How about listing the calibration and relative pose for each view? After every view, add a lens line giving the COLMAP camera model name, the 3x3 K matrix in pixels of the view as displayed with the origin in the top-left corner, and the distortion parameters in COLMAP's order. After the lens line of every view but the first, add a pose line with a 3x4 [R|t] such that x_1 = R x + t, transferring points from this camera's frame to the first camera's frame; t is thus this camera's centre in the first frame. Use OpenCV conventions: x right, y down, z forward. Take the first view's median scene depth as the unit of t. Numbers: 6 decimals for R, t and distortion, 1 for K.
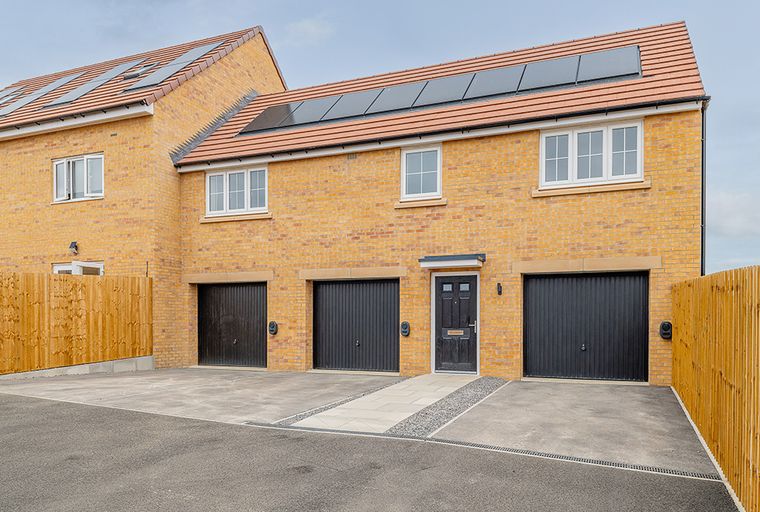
lens RADIAL K [[397.6, 0, 383.8], [0, 397.6, 219.7], [0, 0, 1]] dist [0.003652, -0.000640]
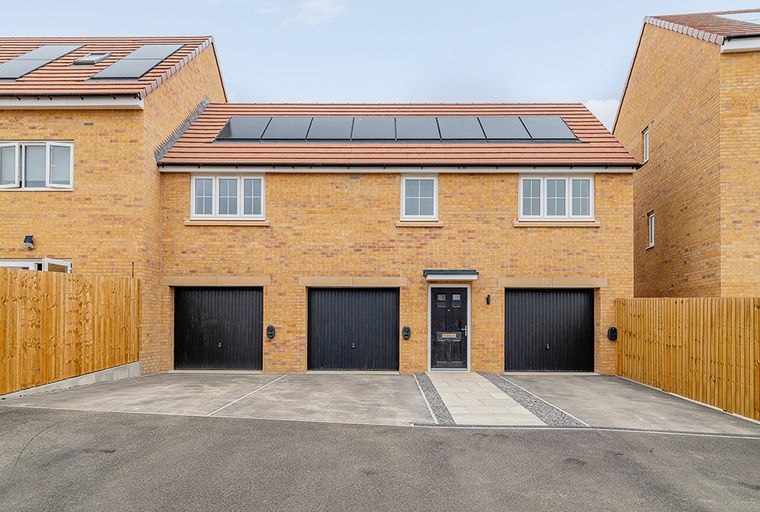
lens RADIAL K [[349.6, 0, 384.5], [0, 349.6, 226.7], [0, 0, 1]] dist [-0.000523, -0.000152]
pose [[0.962994, 0.074408, 0.259048, -0.268650], [-0.069506, 0.997187, -0.028047, 0.002787], [-0.260406, 0.009003, 0.965457, 0.039135]]
